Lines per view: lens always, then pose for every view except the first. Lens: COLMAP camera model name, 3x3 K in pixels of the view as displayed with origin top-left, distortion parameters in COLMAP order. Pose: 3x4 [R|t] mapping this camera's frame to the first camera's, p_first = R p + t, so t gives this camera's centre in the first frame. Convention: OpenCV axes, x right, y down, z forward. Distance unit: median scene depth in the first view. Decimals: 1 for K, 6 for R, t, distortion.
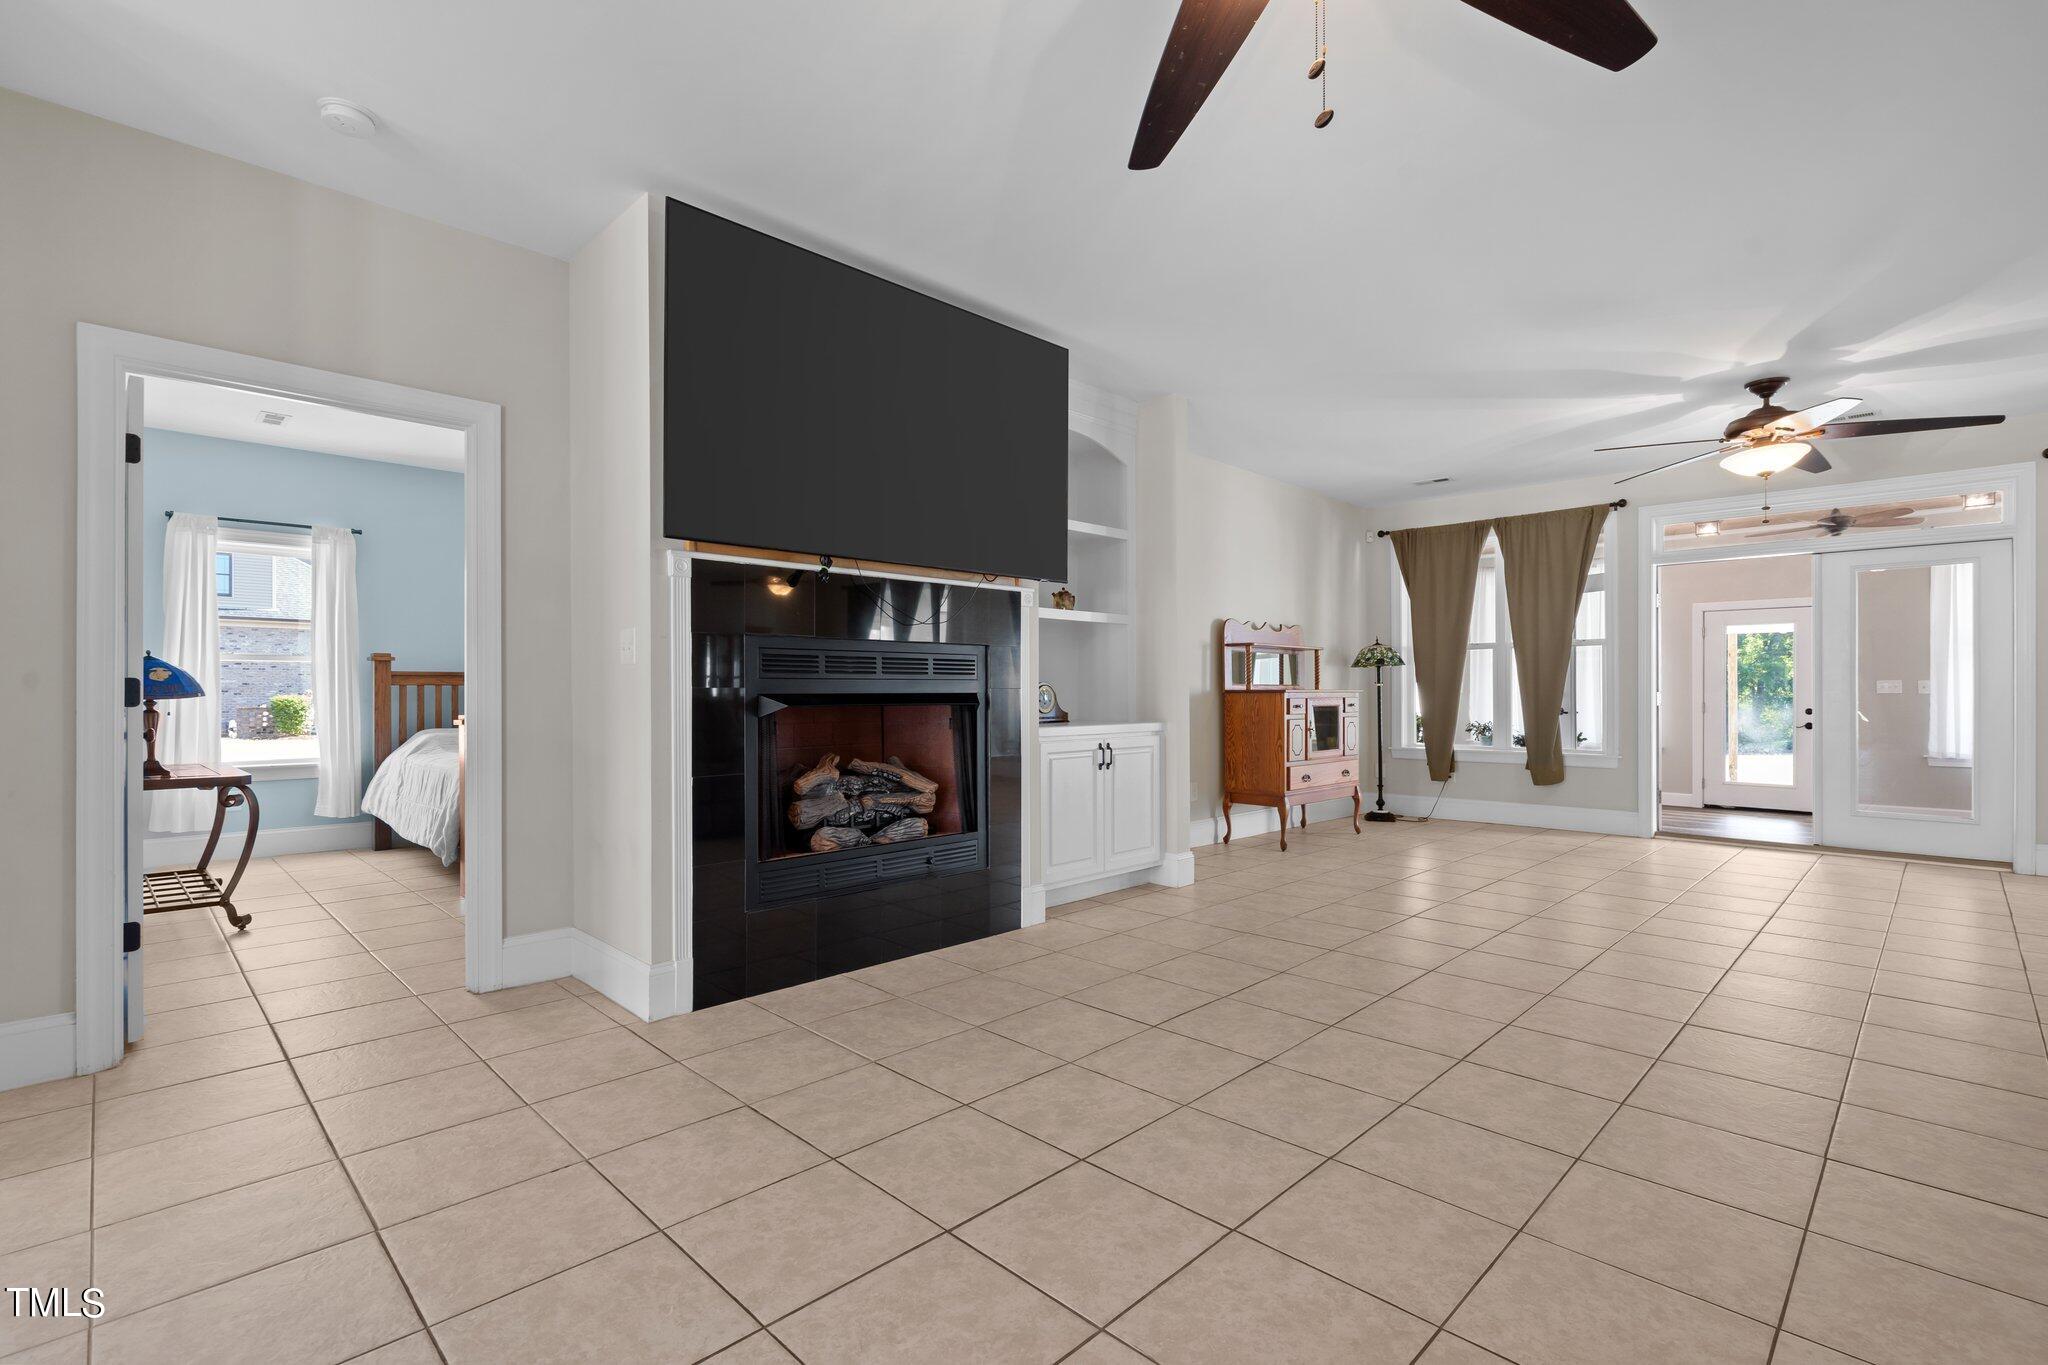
lens RADIAL K [[929.0, 0, 1024.4], [0, 929.0, 682.8], [0, 0, 1]] dist [-0.010111, 0.002447]
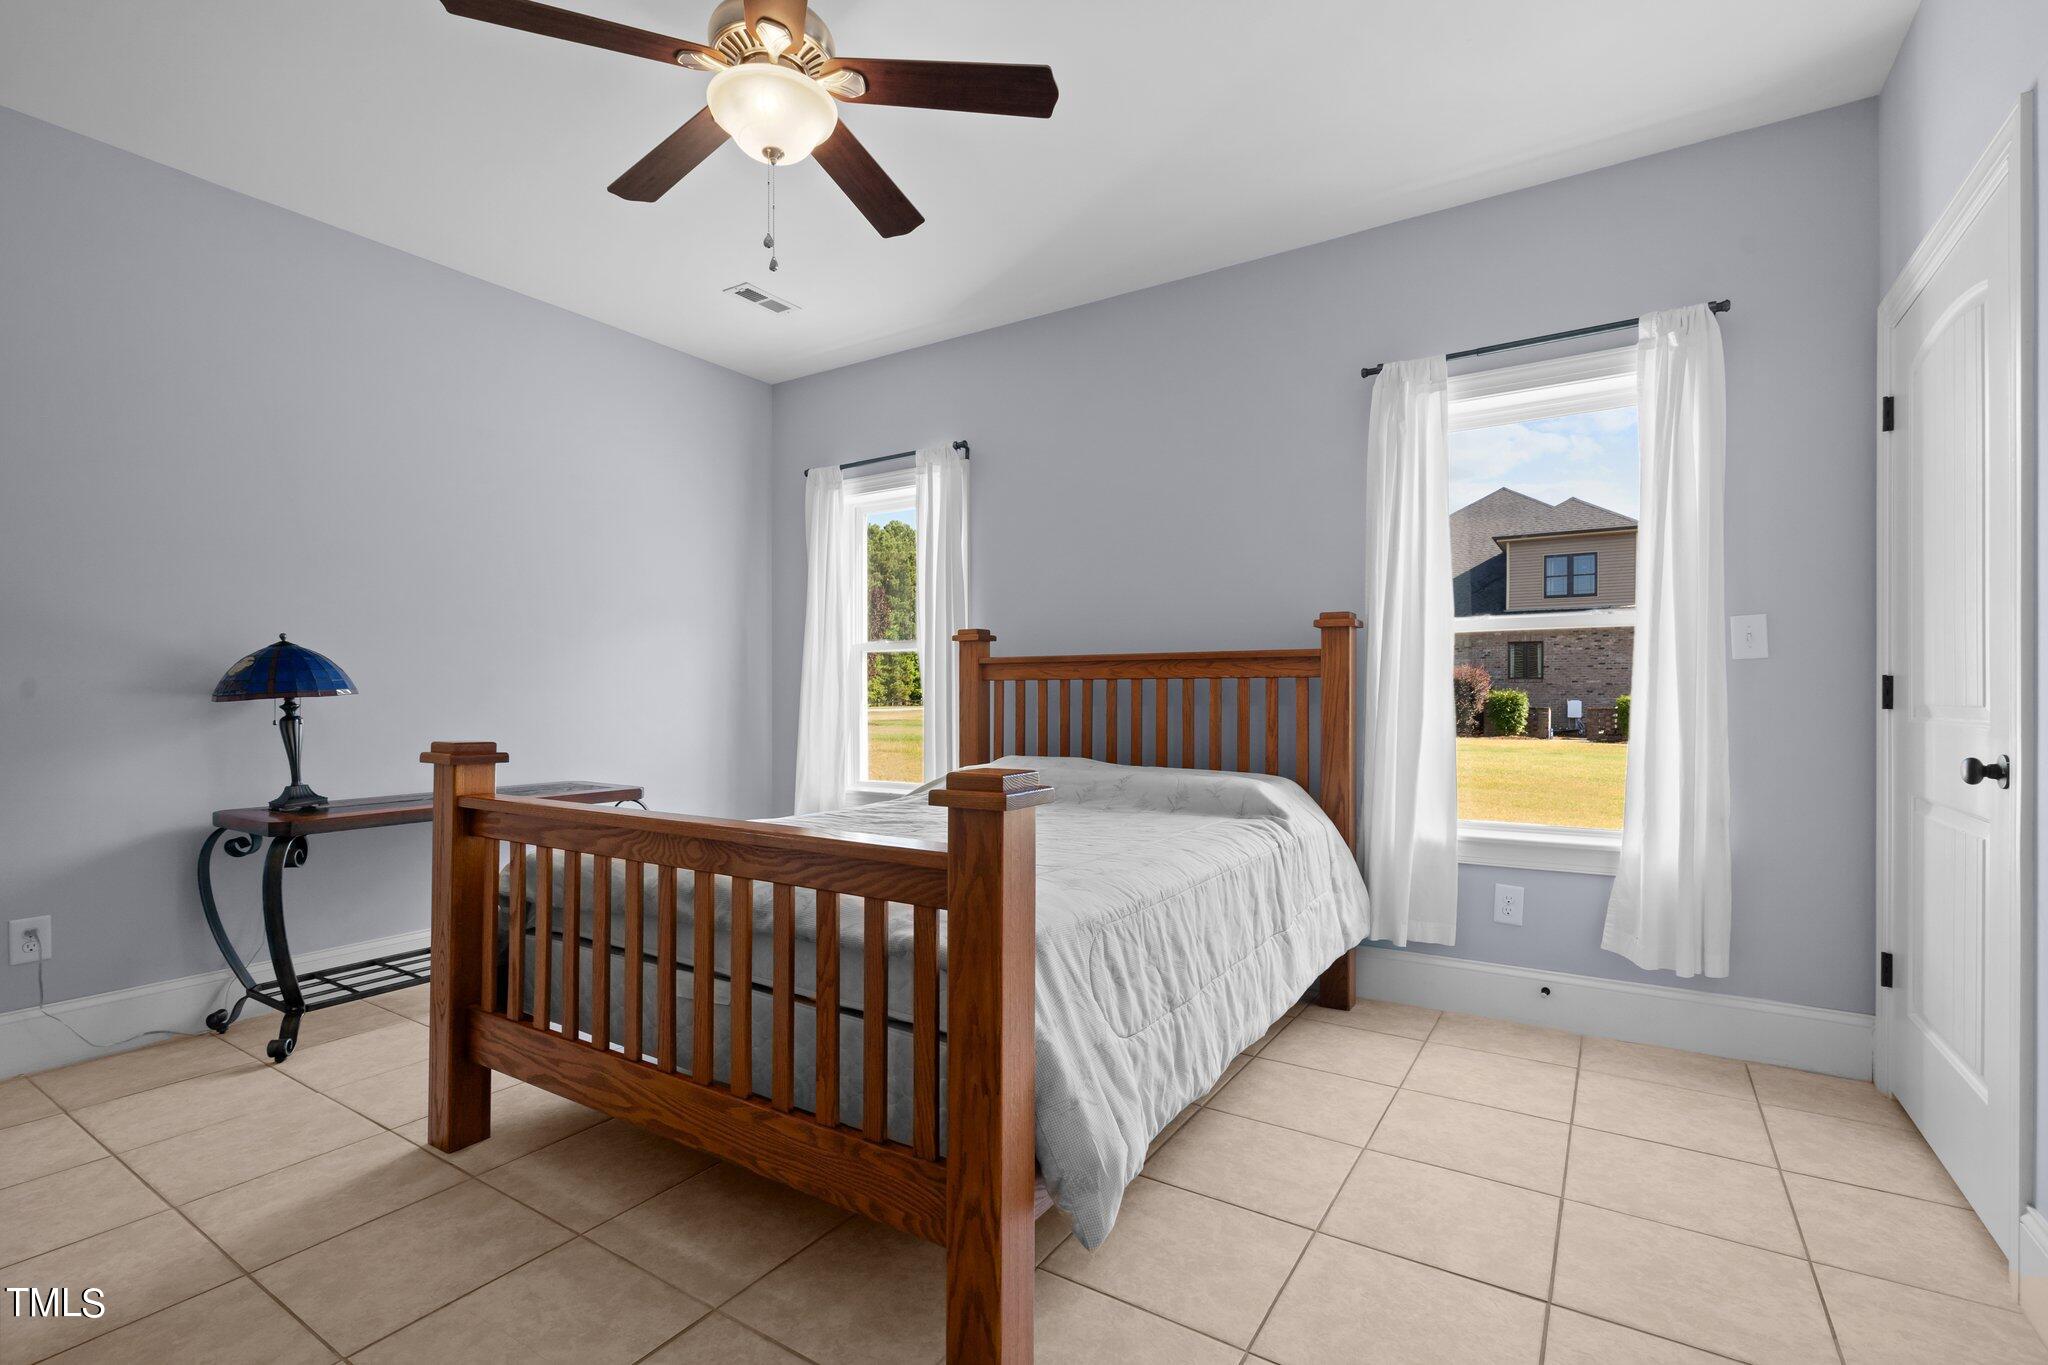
lens RADIAL K [[929.0, 0, 1018.1], [0, 929.0, 695.0], [0, 0, 1]] dist [-0.010111, 0.002447]
pose [[0.200704, 0.005446, -0.979637, -0.079629], [0.005393, 0.999963, 0.006664, 0.008537], [0.979637, -0.006621, 0.200667, 0.920922]]
